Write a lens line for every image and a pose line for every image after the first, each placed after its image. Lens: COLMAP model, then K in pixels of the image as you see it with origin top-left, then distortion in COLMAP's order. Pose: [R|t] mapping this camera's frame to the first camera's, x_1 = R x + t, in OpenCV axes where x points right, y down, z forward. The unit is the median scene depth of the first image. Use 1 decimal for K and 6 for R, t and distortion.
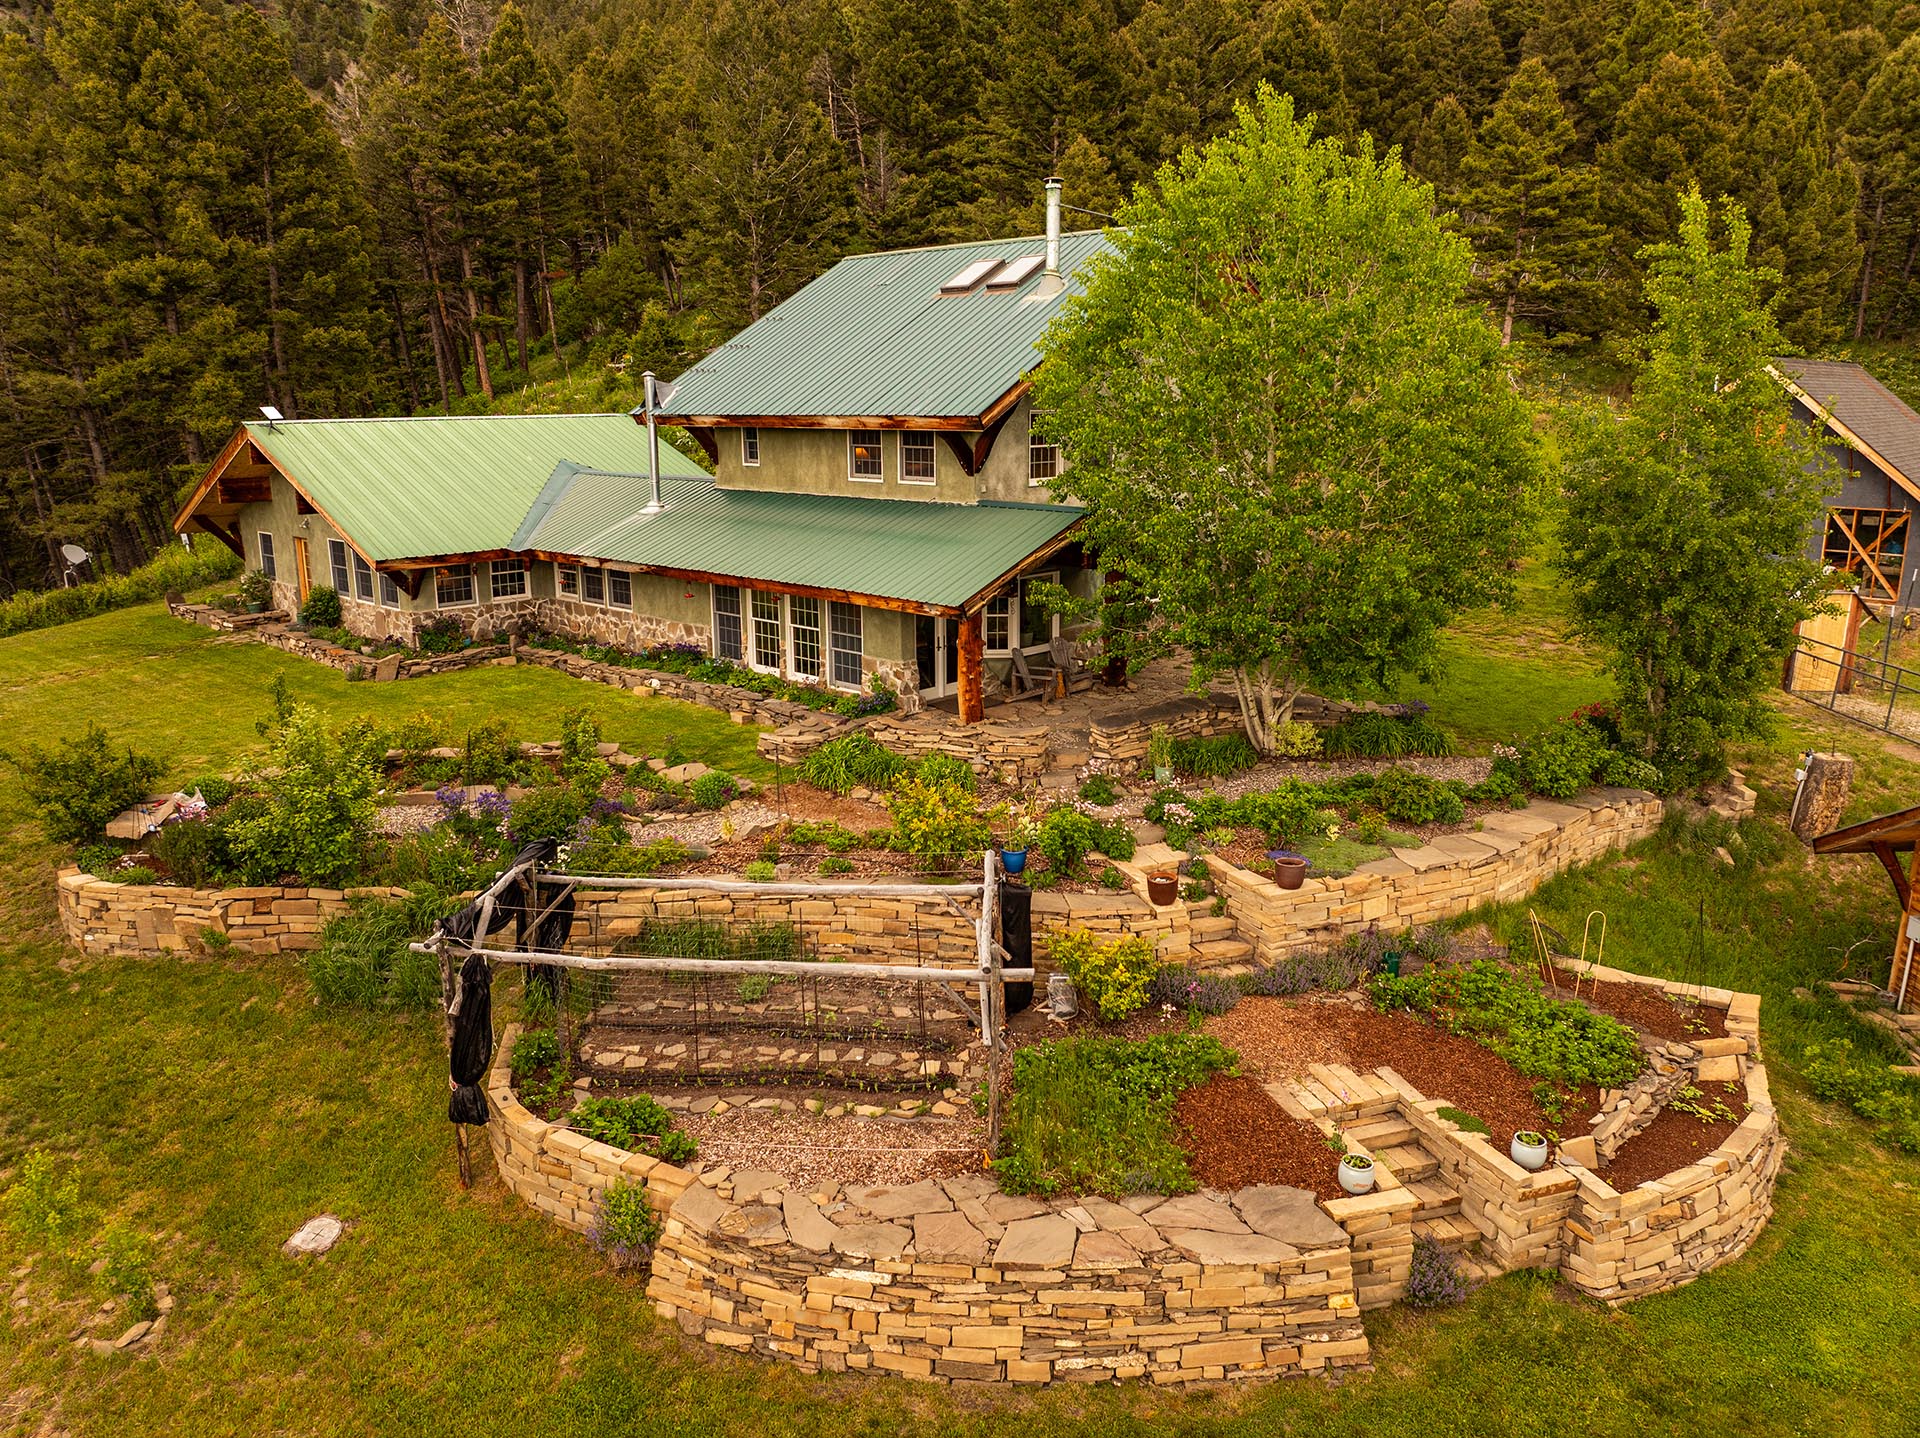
lens RADIAL K [[1312.8, 0, 957.9], [0, 1312.8, 727.4], [0, 0, 1]] dist [-0.036115, 0.002704]
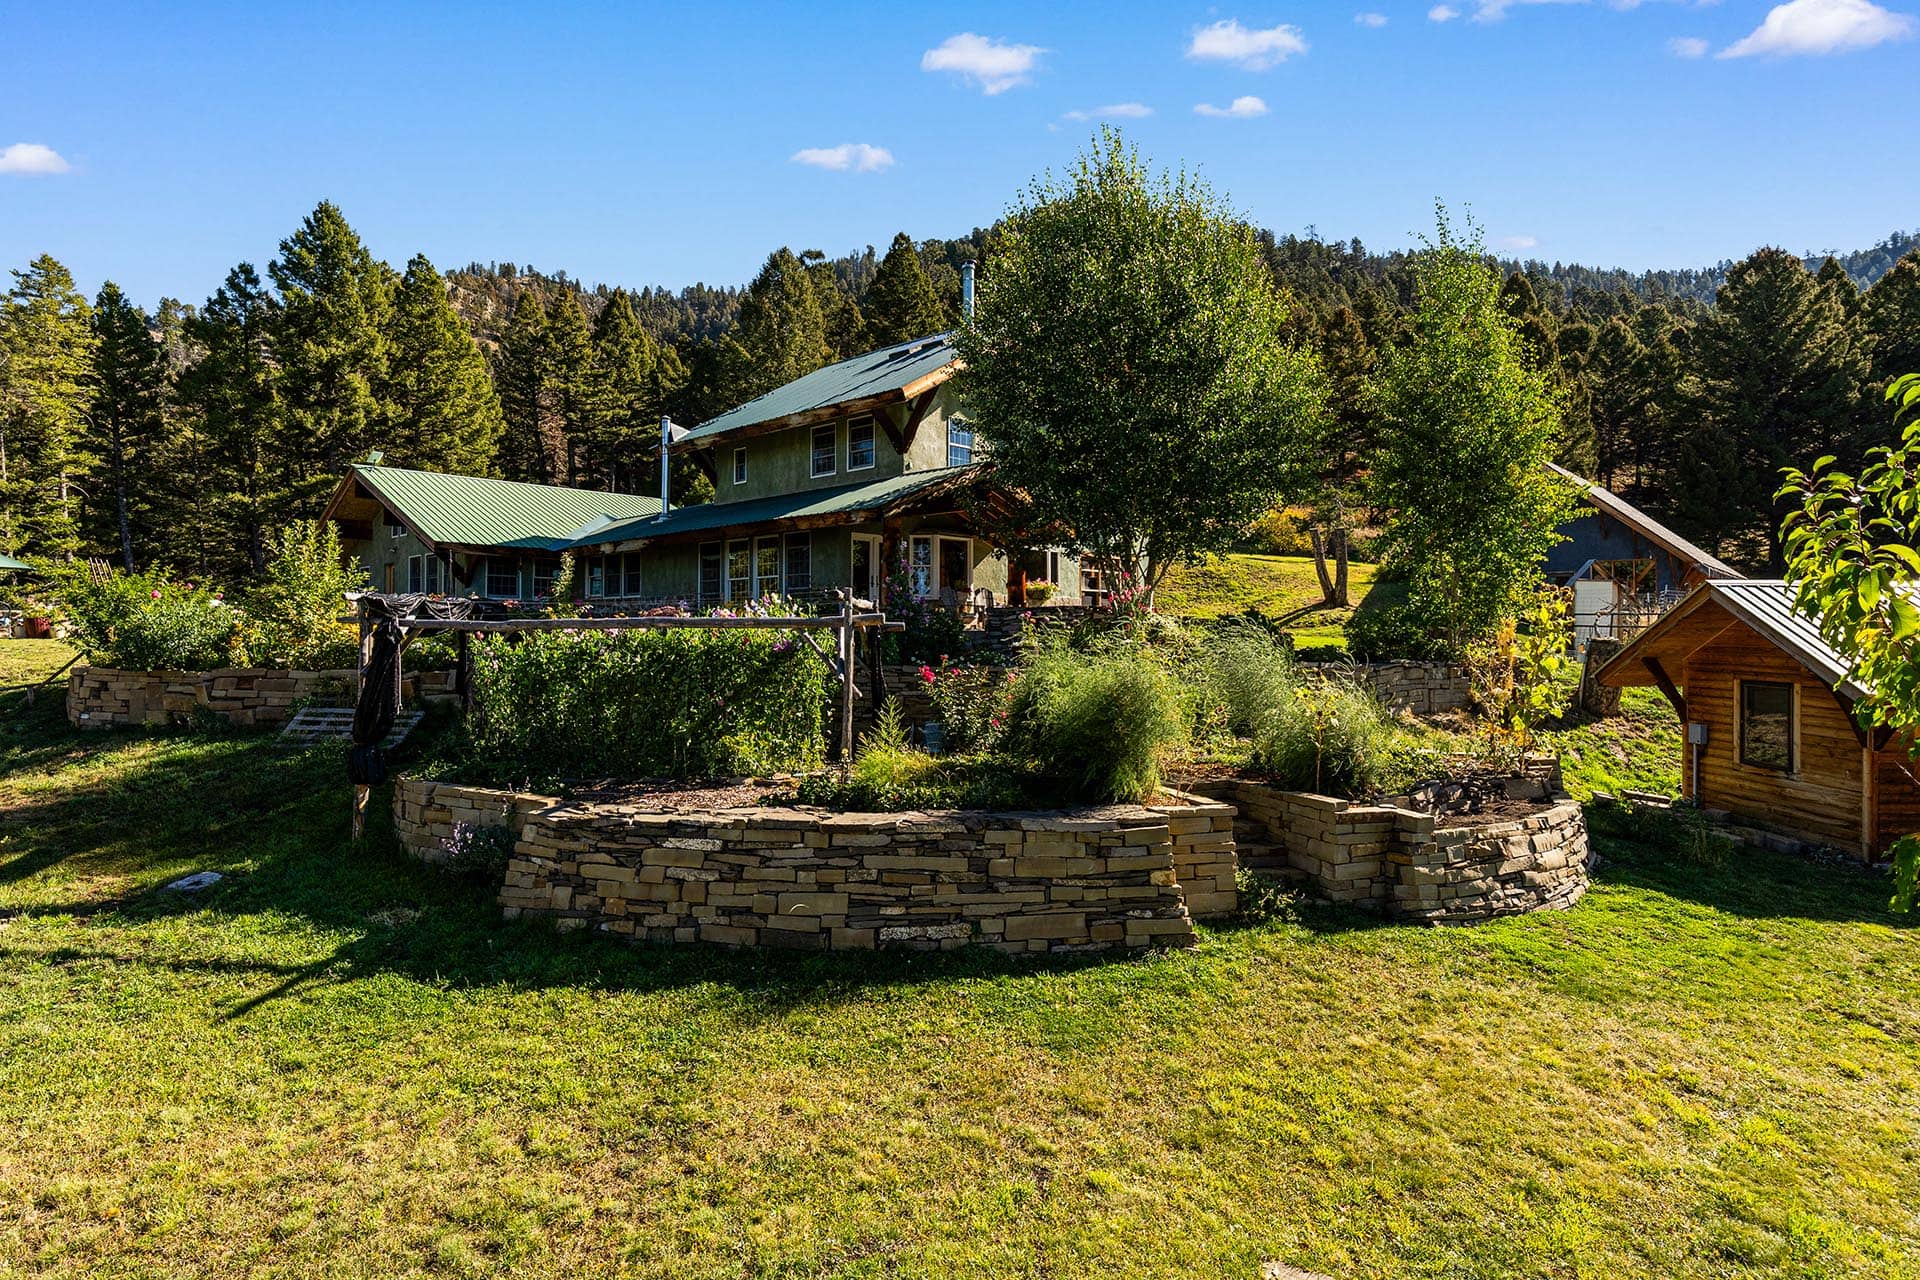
lens RADIAL K [[998.7, 0, 968.2], [0, 998.7, 639.2], [0, 0, 1]] dist [-0.005678, 0.001309]
pose [[0.999906, 0.008852, 0.010430, 0.090603], [-0.006011, 0.969176, -0.246298, 0.311787], [-0.012289, 0.246212, 0.969138, 0.132817]]
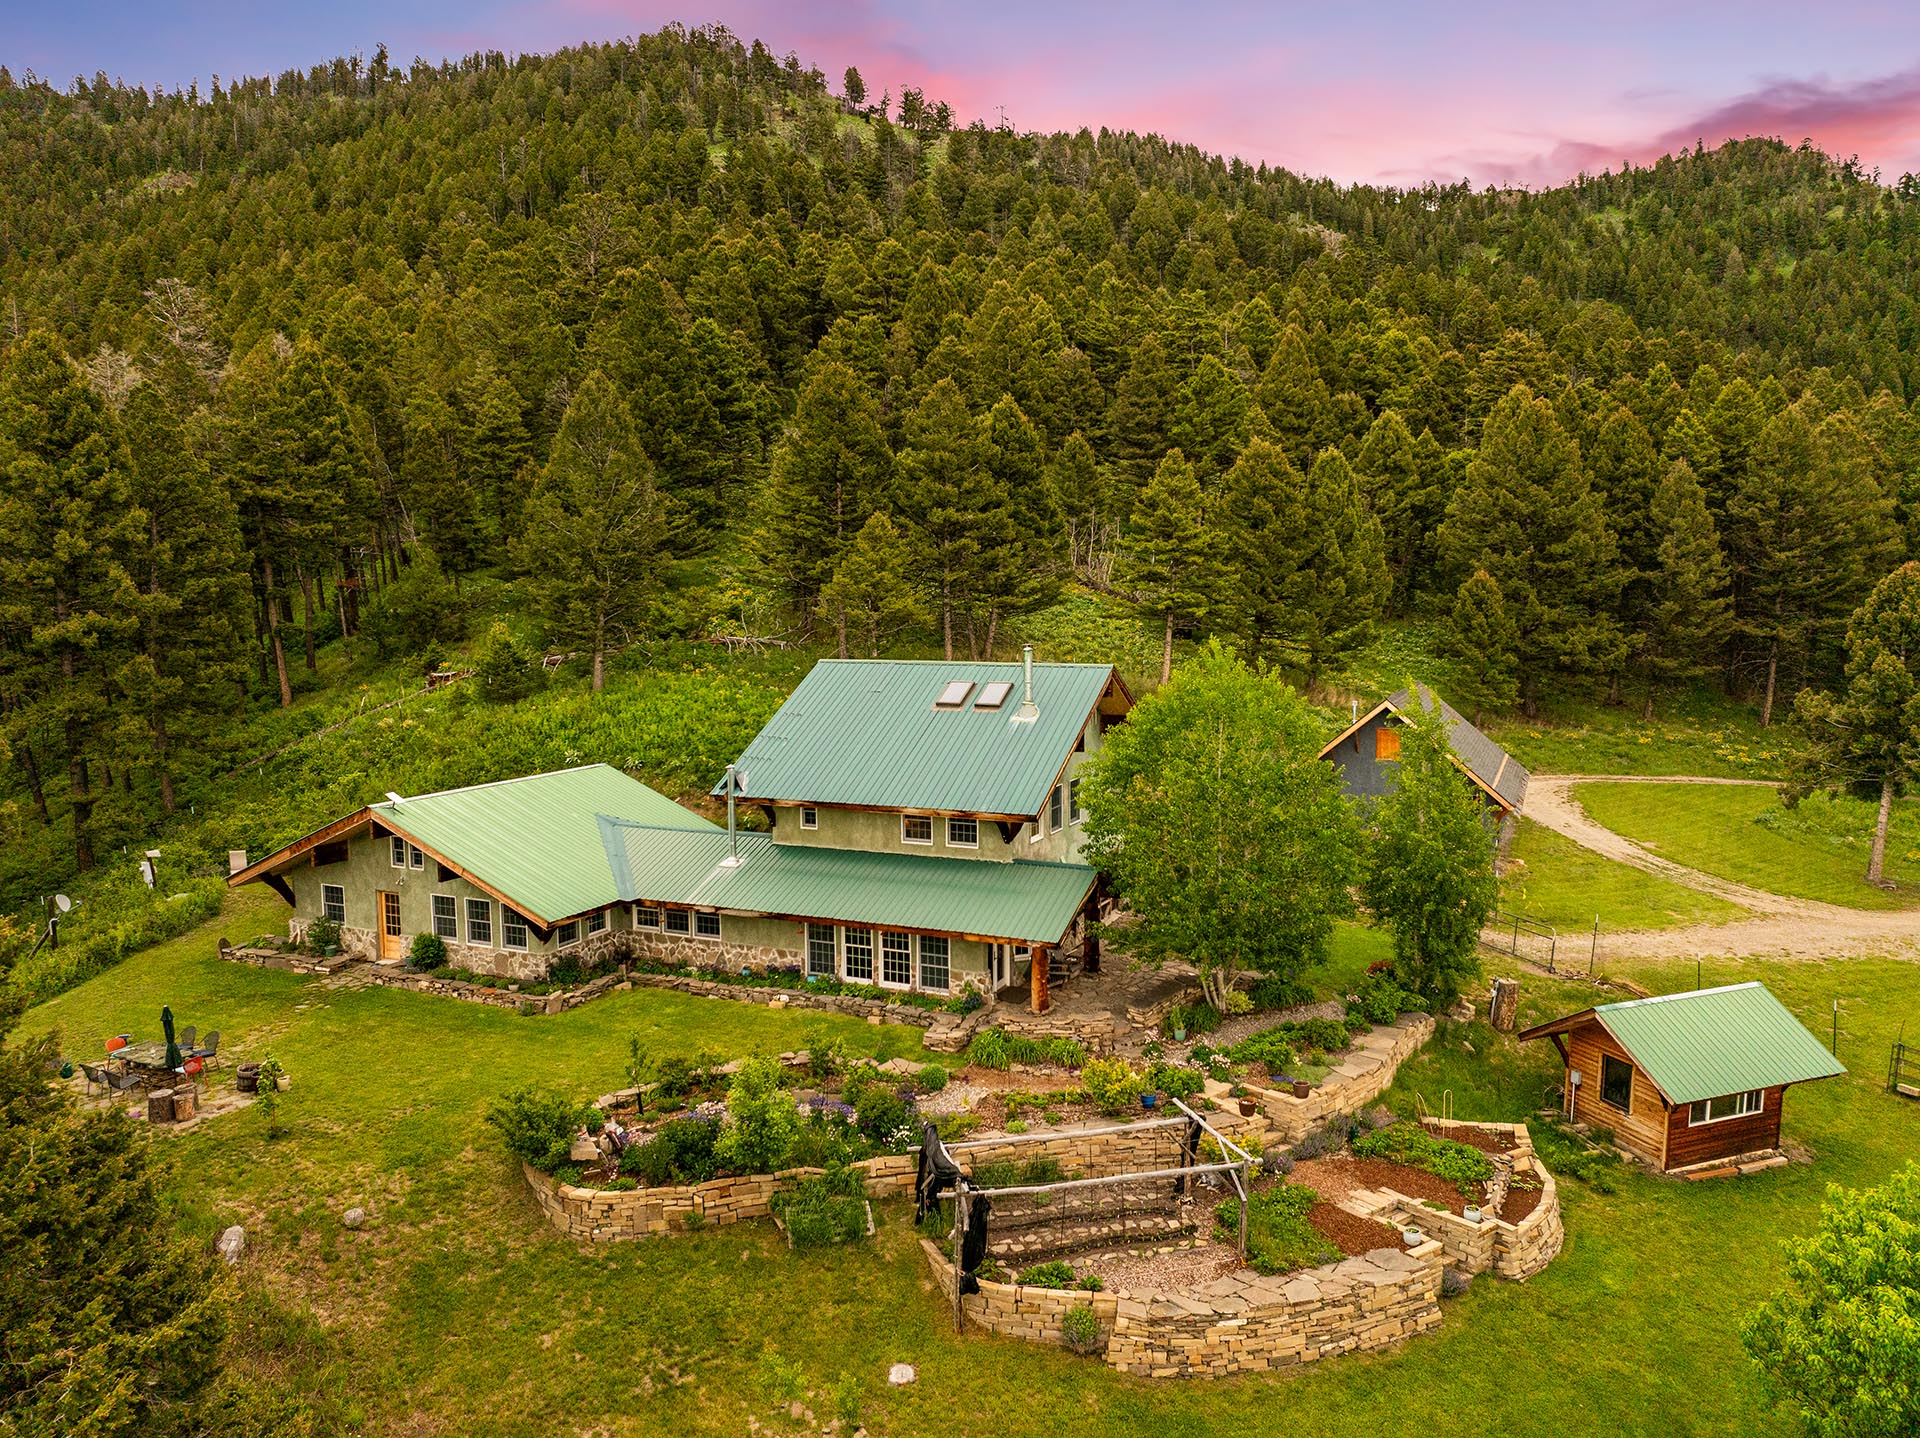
lens RADIAL K [[1312.8, 0, 957.5], [0, 1312.8, 726.9], [0, 0, 1]] dist [-0.036115, 0.002704]
pose [[0.947072, -0.032354, 0.319387, -0.749337], [0.079893, 0.987360, -0.136885, -0.172383], [-0.310921, 0.155157, 0.937686, -0.622109]]
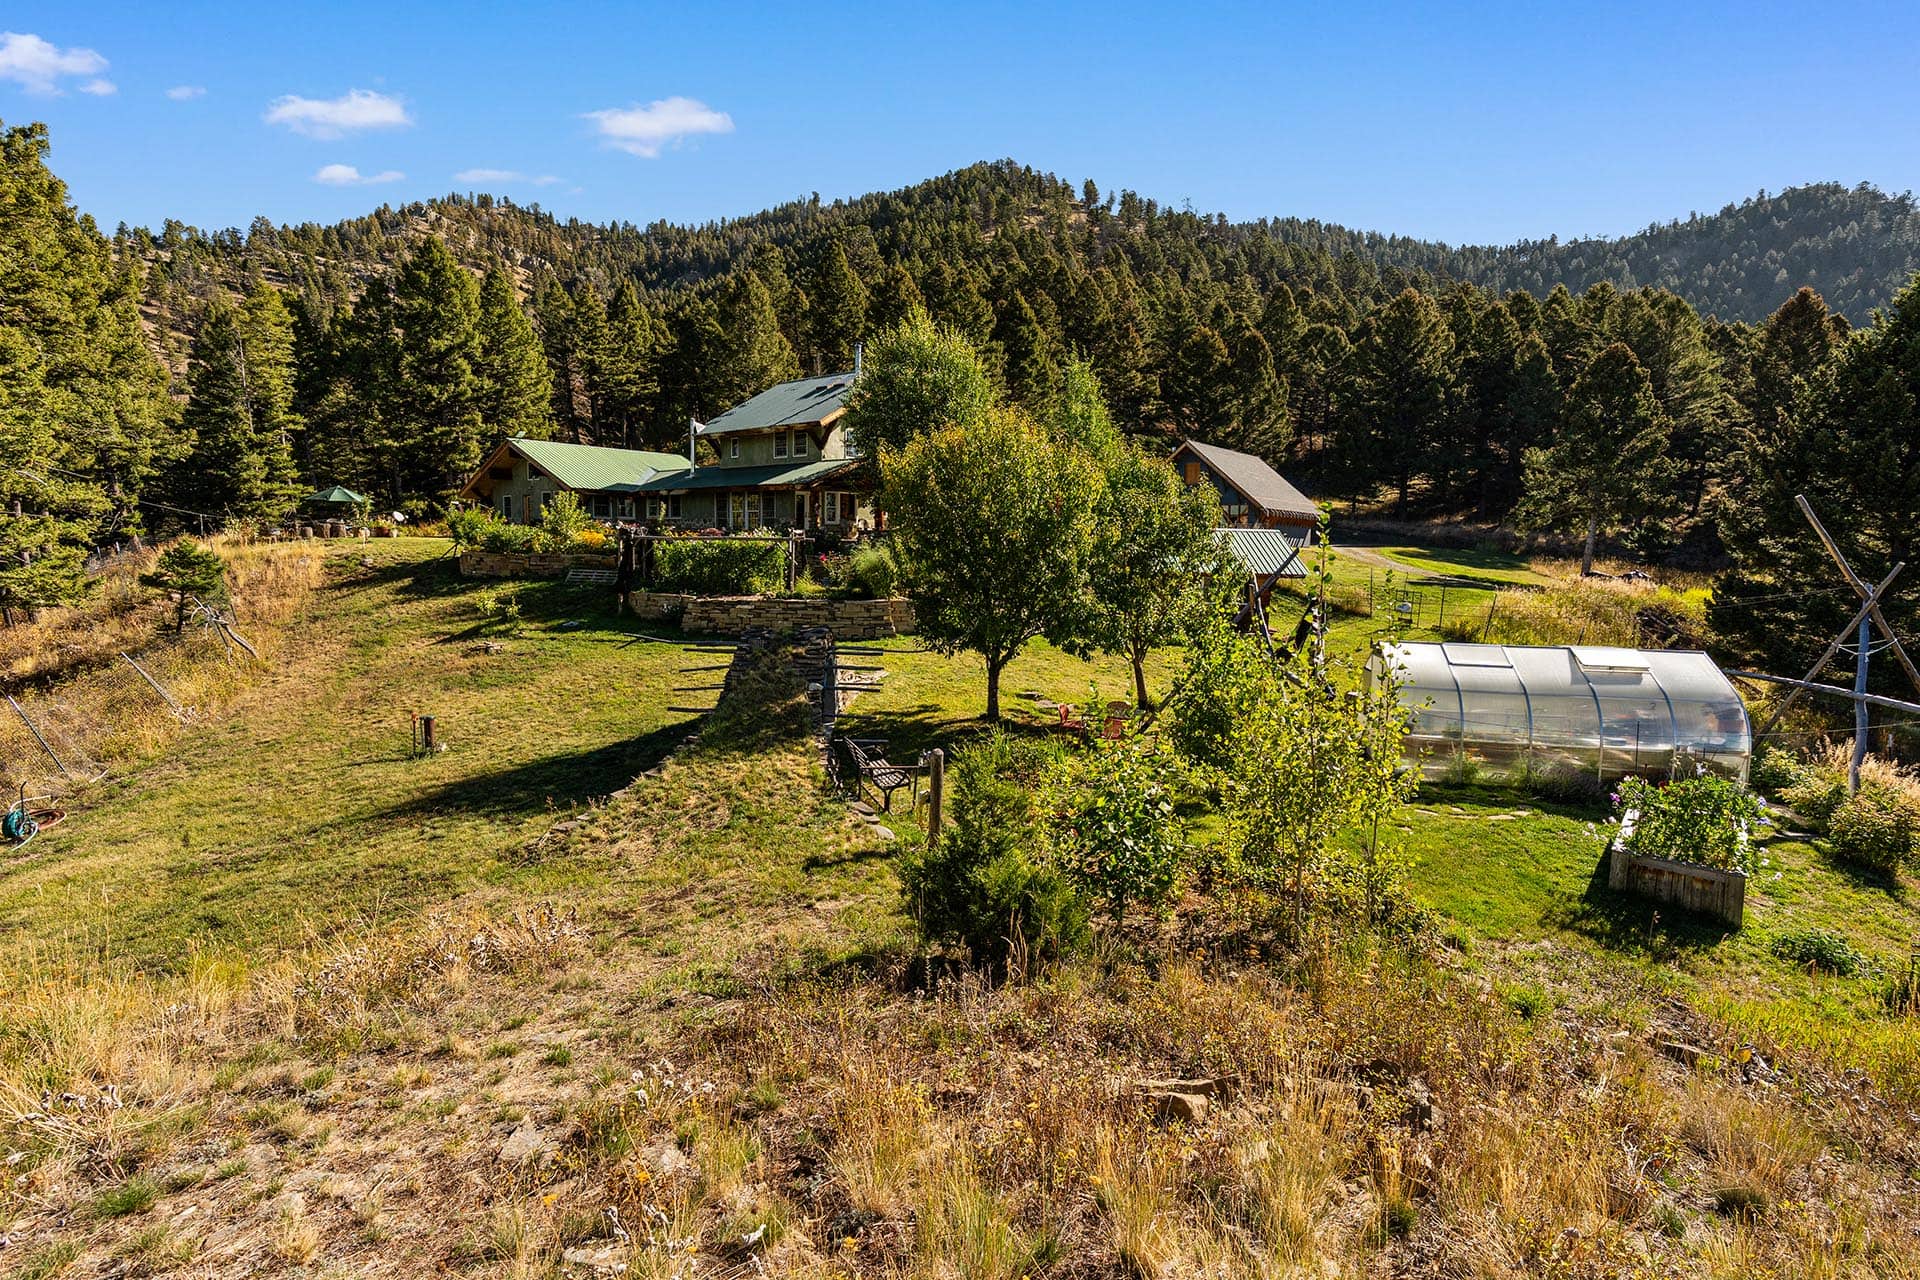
lens RADIAL K [[840.0, 0, 961.4], [0, 840.0, 641.7], [0, 0, 1]] dist [-0.007096, -0.000836]
pose [[0.996412, 0.014404, 0.083395, 0.210448], [-0.003368, 0.991378, -0.130993, 0.545713], [-0.084563, 0.130242, 0.987869, -0.829727]]
